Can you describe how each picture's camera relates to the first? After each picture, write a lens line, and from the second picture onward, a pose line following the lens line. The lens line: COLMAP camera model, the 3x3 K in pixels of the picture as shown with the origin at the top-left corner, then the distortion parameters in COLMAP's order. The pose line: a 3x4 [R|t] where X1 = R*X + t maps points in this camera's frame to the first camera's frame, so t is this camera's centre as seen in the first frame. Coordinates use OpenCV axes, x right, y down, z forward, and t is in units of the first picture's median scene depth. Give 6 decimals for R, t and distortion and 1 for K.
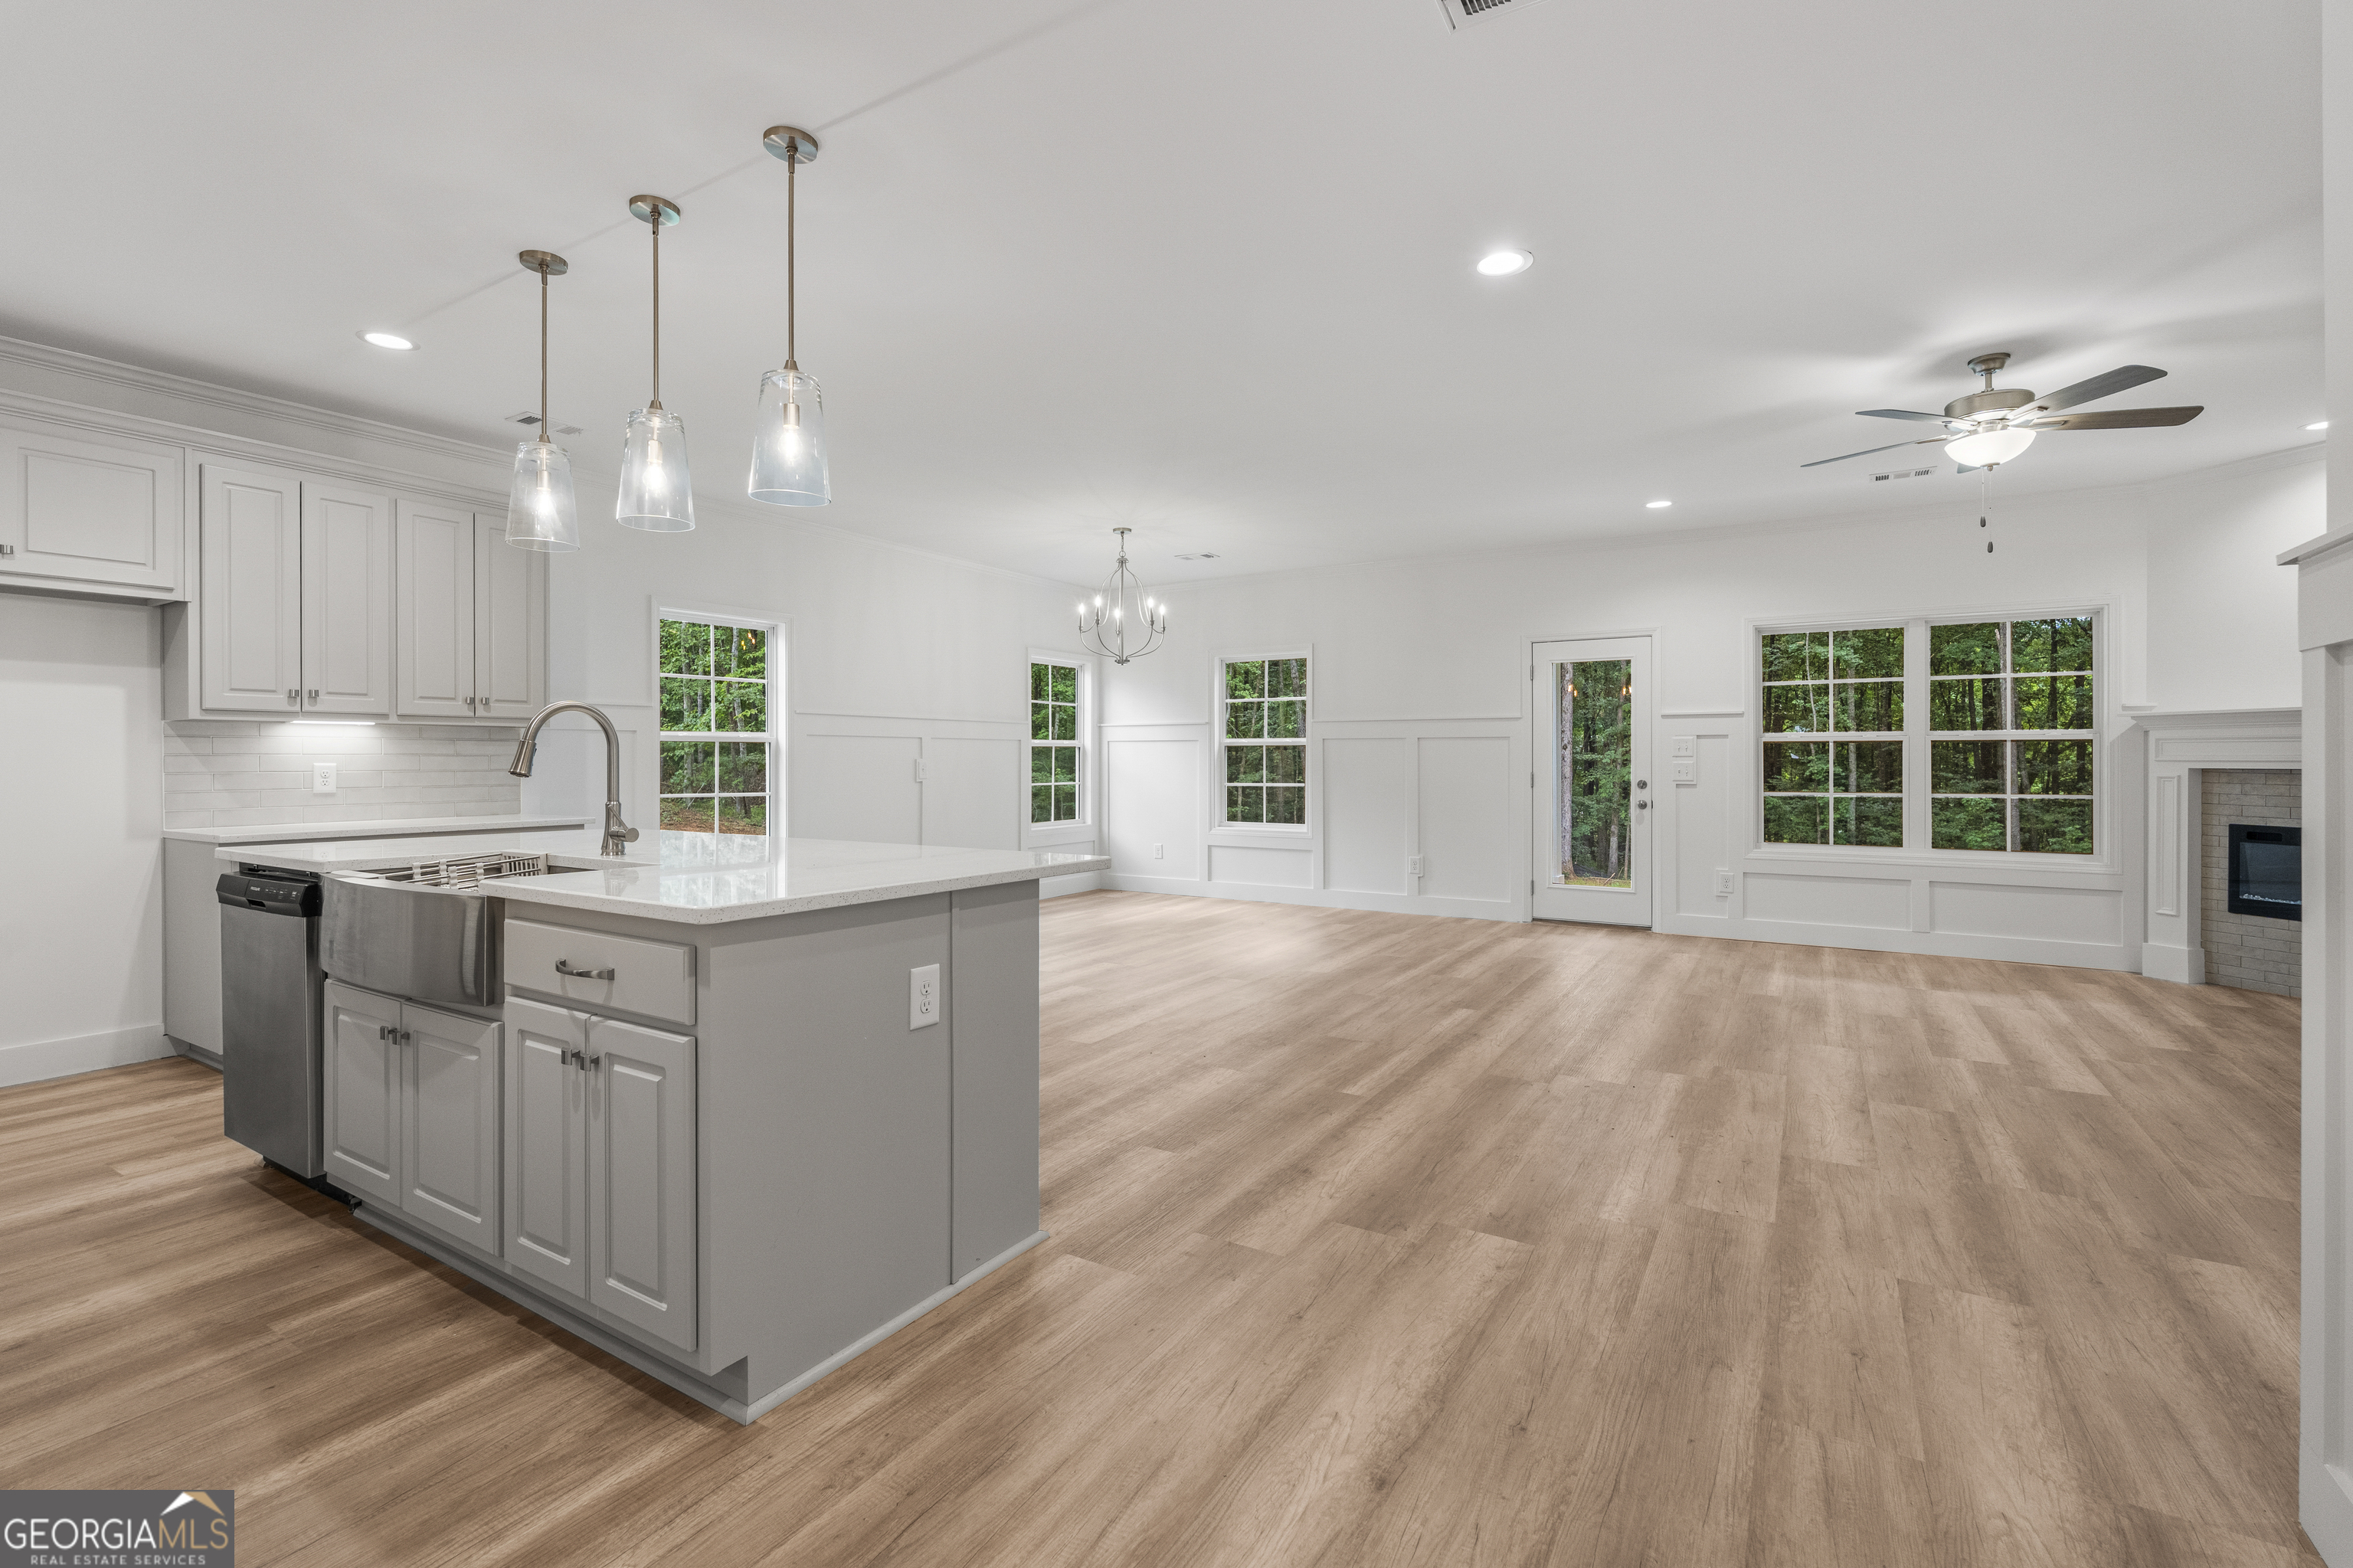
lens RADIAL K [[1044.9, 0, 1177.0], [0, 1044.9, 762.6], [0, 0, 1]] dist [-0.000379, 0.000417]
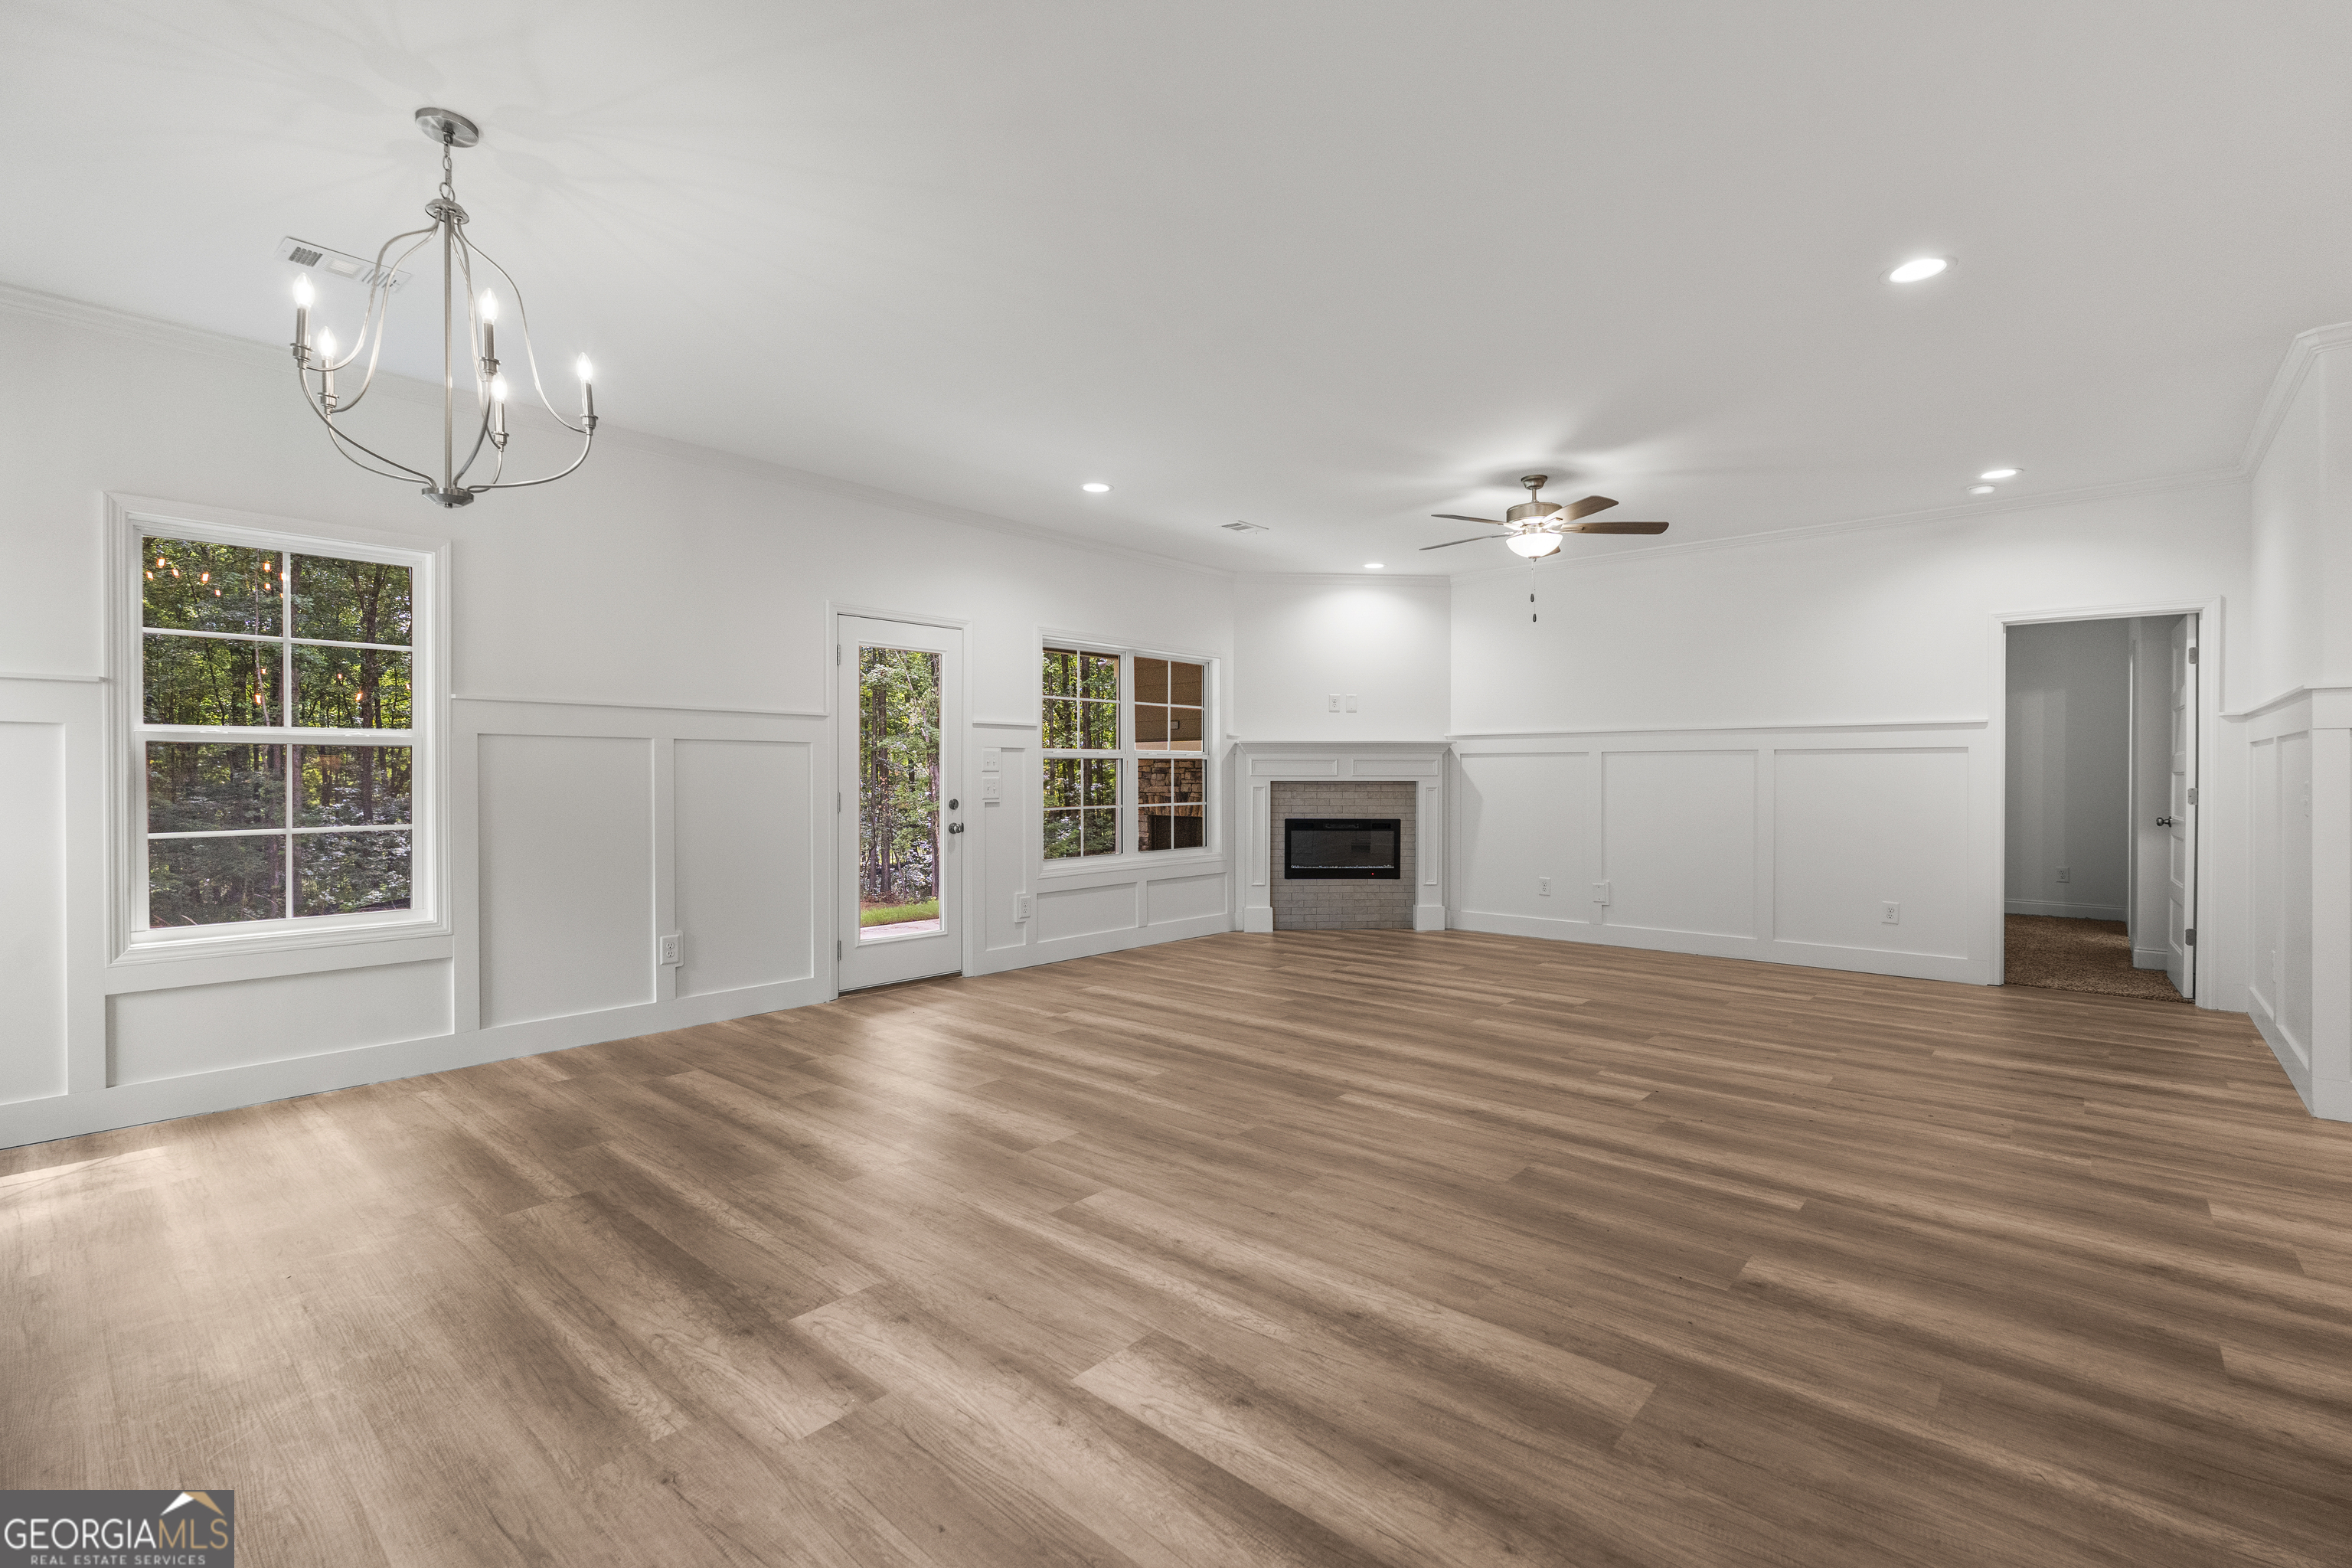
lens RADIAL K [[1036.6, 0, 1174.9], [0, 1036.6, 779.1], [0, 0, 1]] dist [-0.001350, -0.000152]
pose [[0.176721, -0.004170, 0.984252, -0.549996], [0.001917, 0.999991, 0.003893, -0.003474], [-0.984259, 0.001199, 0.176727, 1.079402]]
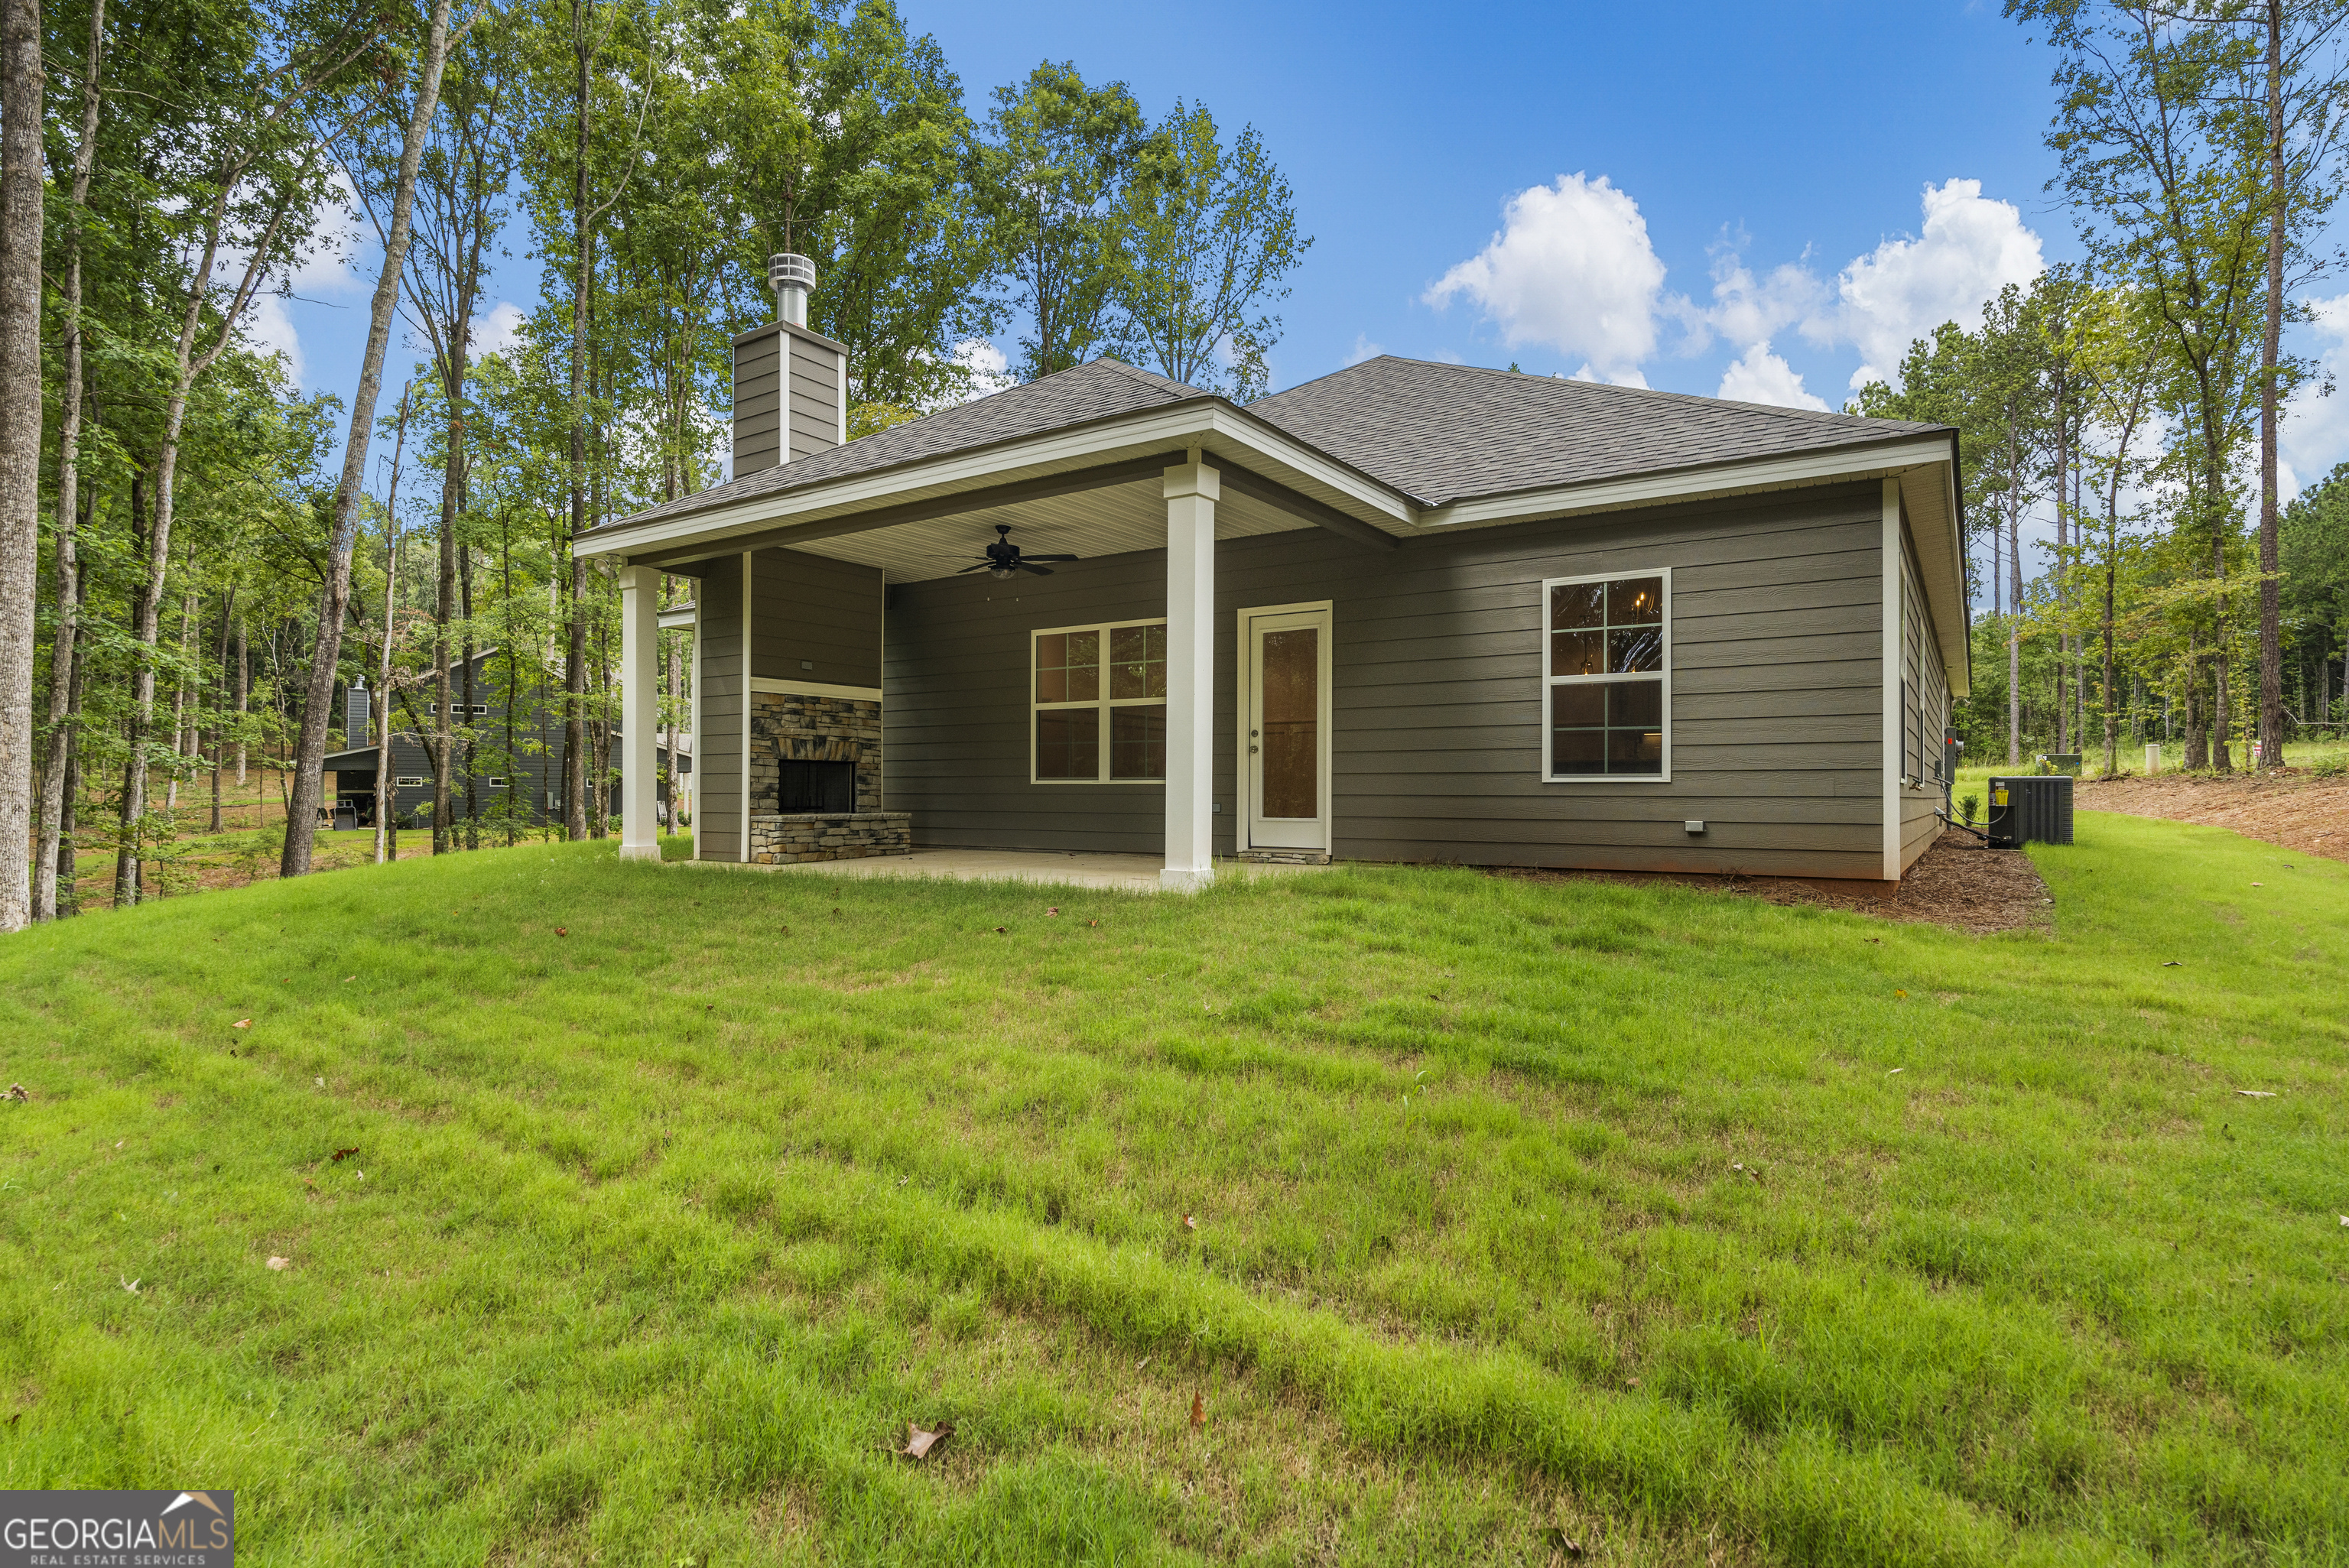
lens RADIAL K [[1204.1, 0, 1173.4], [0, 1204.1, 767.2], [0, 0, 1]] dist [-0.003898, 0.000858]
pose [[-0.999488, -0.001408, 0.031975, 0.802336], [-0.002233, 0.999665, -0.025775, 0.162466], [-0.031928, -0.025833, -0.999156, 3.941120]]
